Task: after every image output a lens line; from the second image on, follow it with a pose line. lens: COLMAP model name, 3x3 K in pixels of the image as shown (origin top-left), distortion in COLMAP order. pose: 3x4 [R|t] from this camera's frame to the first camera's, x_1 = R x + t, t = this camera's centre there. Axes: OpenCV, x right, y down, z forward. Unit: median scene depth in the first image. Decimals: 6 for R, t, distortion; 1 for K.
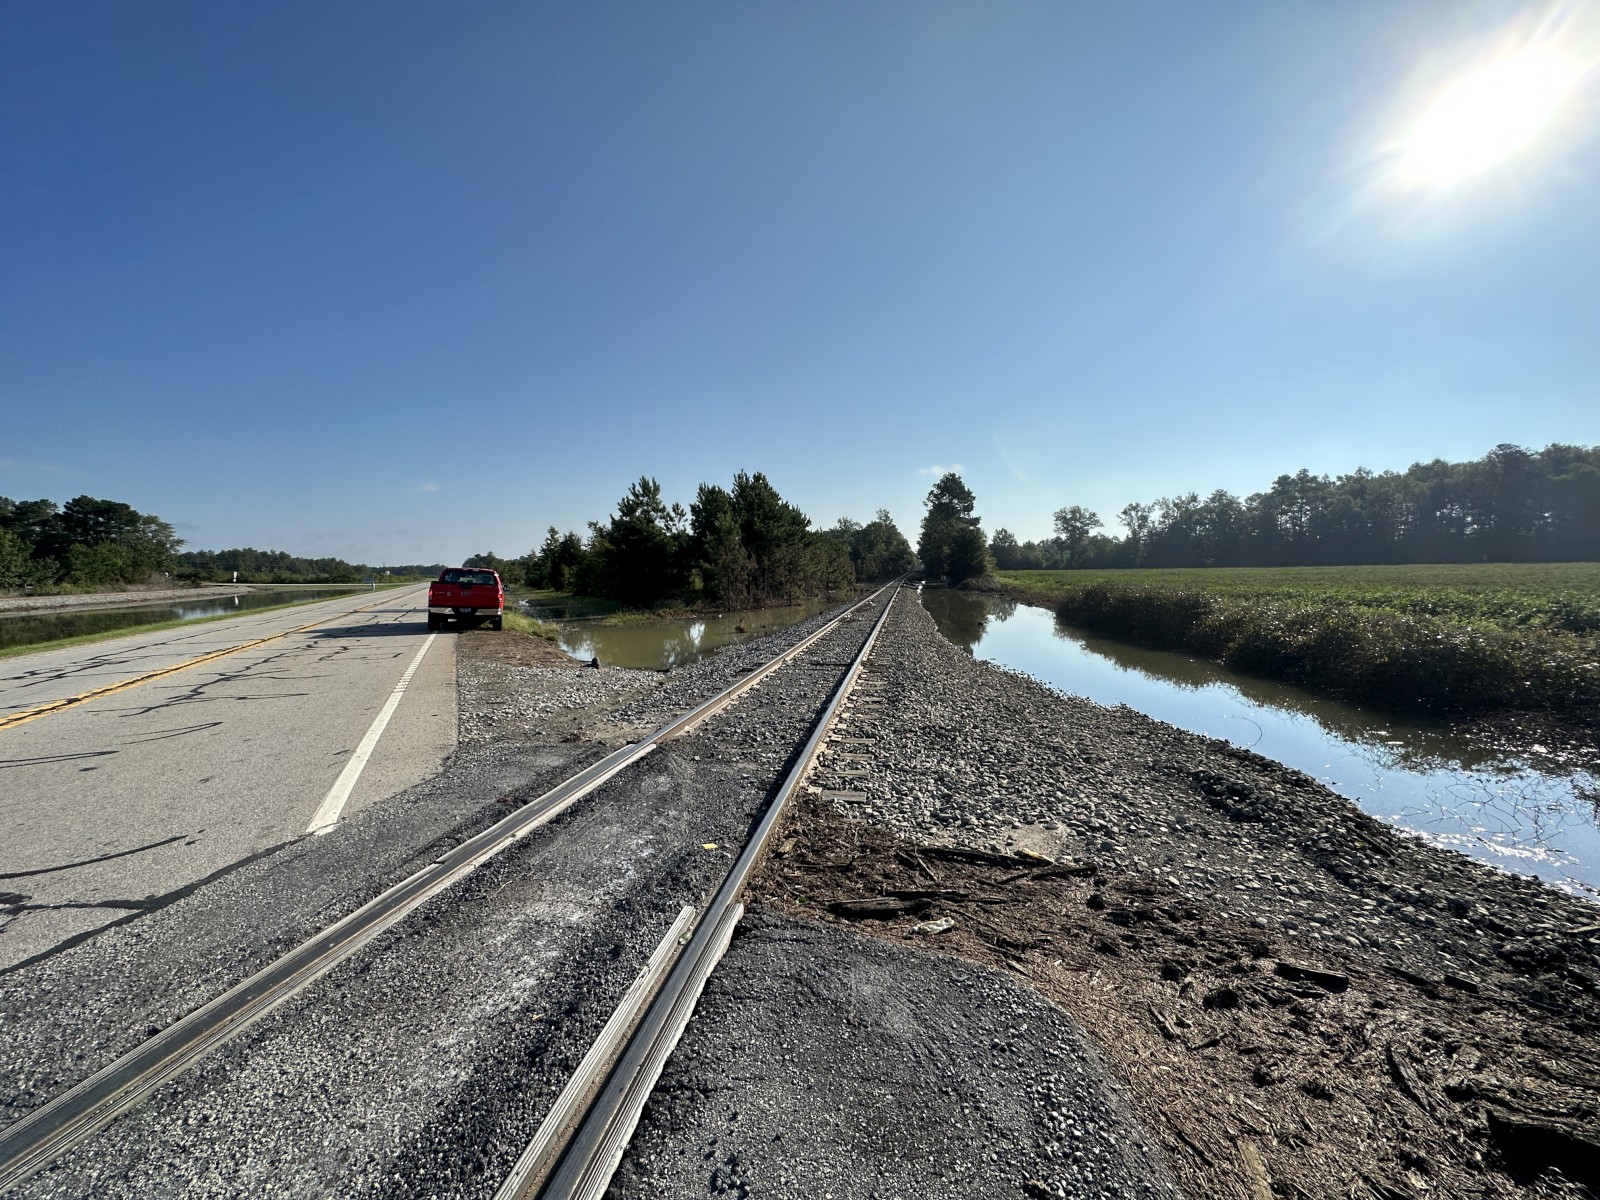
lens RADIAL K [[641.2, 0, 793.3], [0, 641.2, 600.3], [0, 0, 1]] dist [-0.000434, 0.000087]
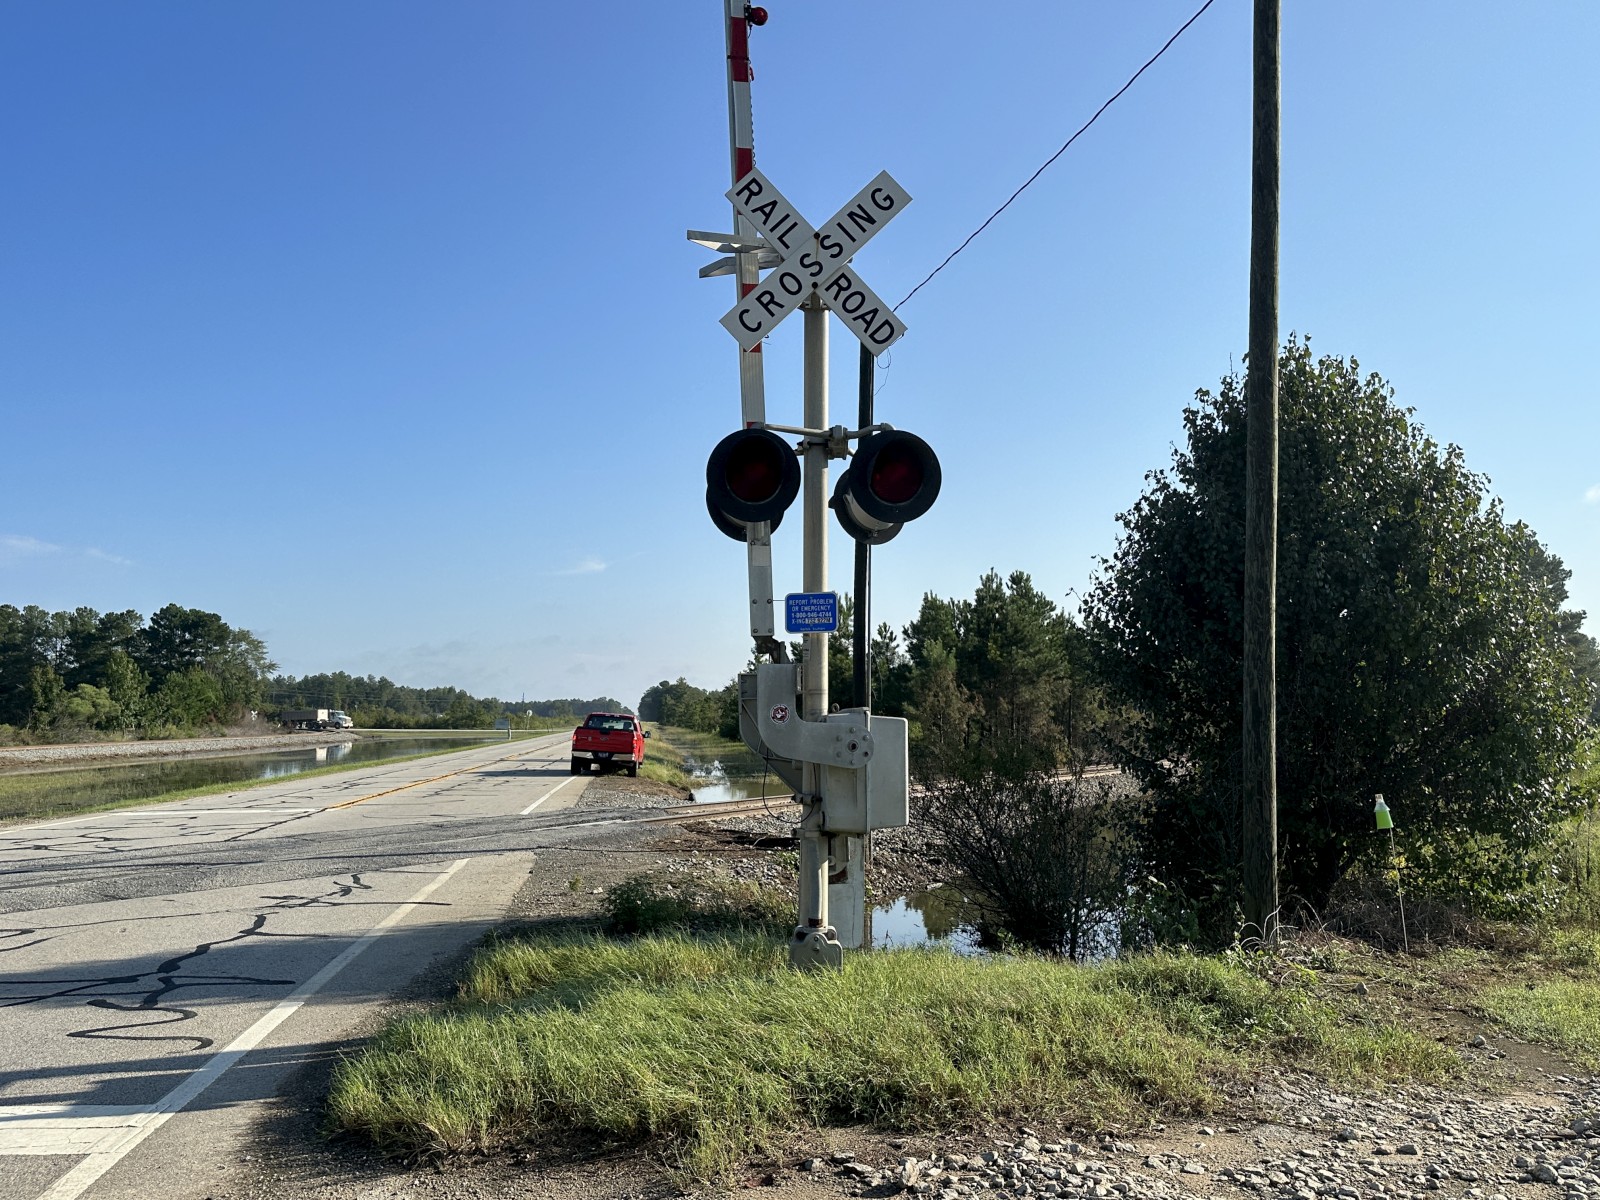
lens RADIAL K [[1246.0, 0, 811.8], [0, 1246.0, 615.4], [0, 0, 1]] dist [0.091350, -0.147532]
pose [[0.942533, -0.015950, -0.333731, 0.066016], [-0.025500, 0.992513, -0.119451, 0.003311], [0.333138, 0.121097, 0.935069, -0.109660]]
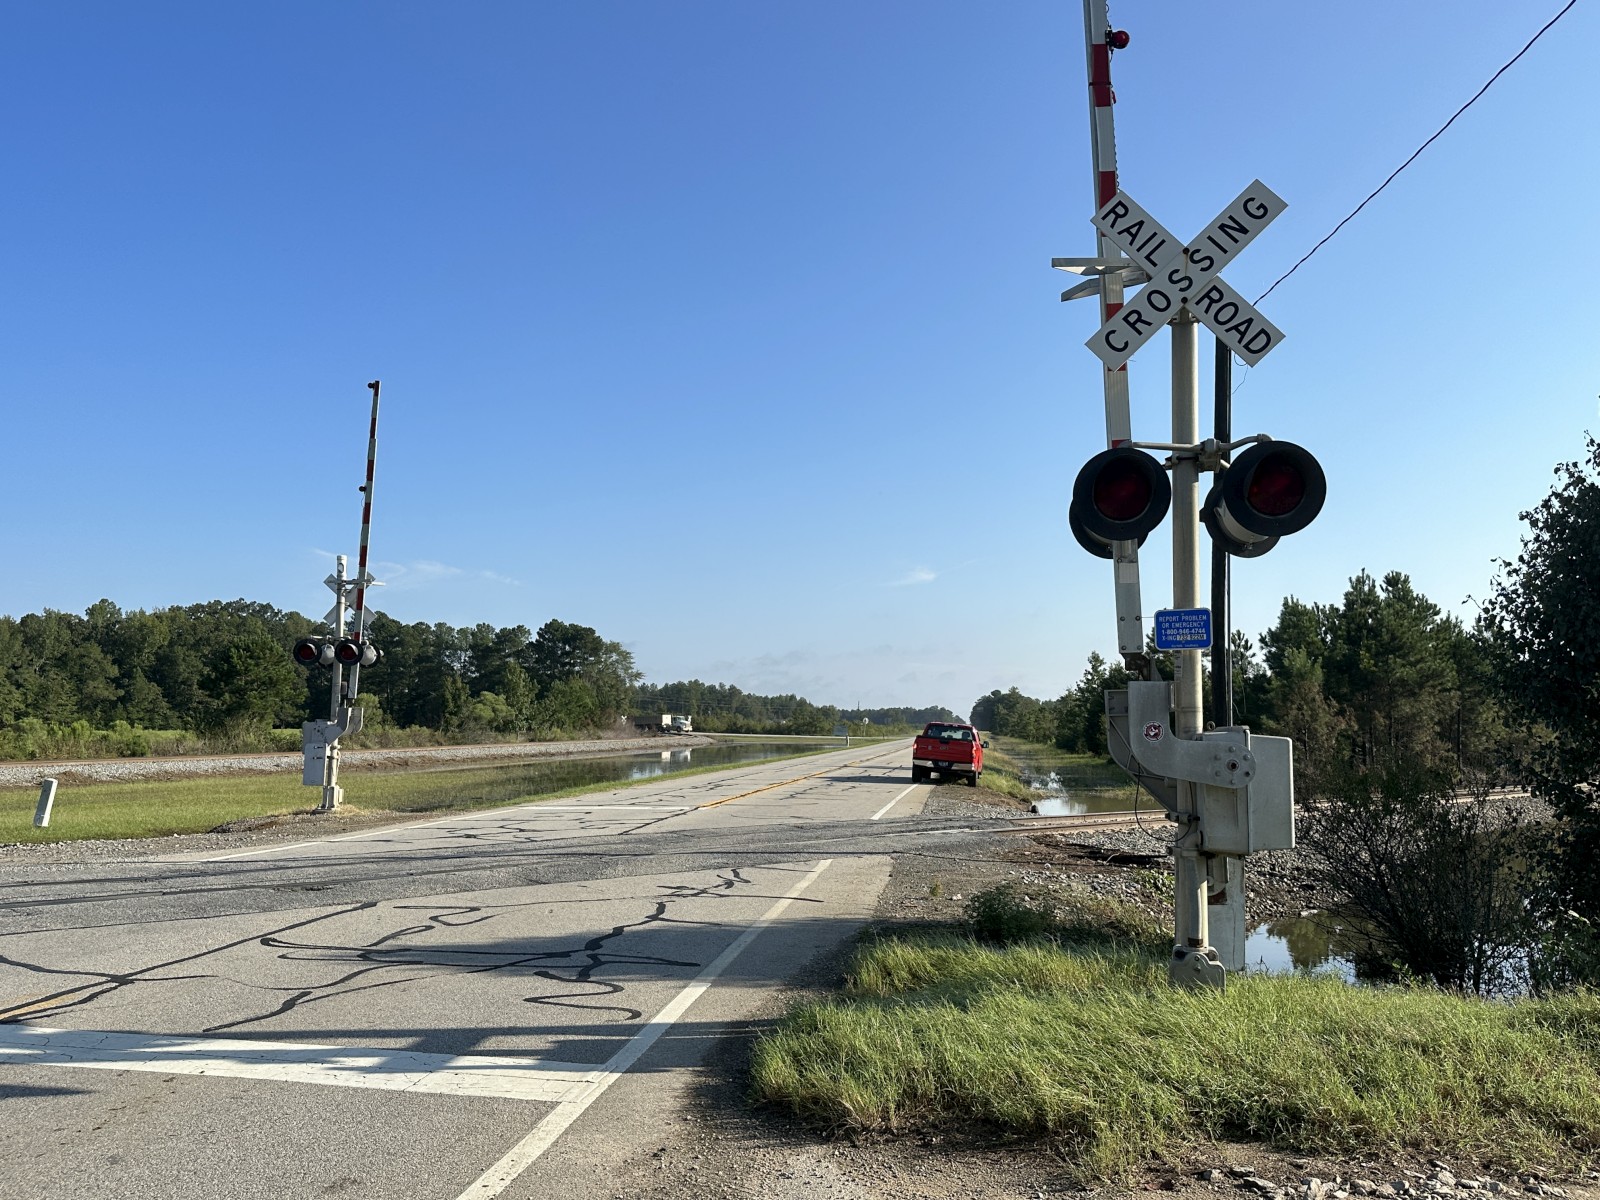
lens RADIAL K [[1246.0, 0, 796.4], [0, 1246.0, 624.2], [0, 0, 1]] dist [0.091350, -0.147532]
pose [[0.815473, -0.027304, -0.578151, 0.065731], [-0.044526, 0.992967, -0.109698, 0.003215], [0.577080, 0.115199, 0.808522, -0.111803]]
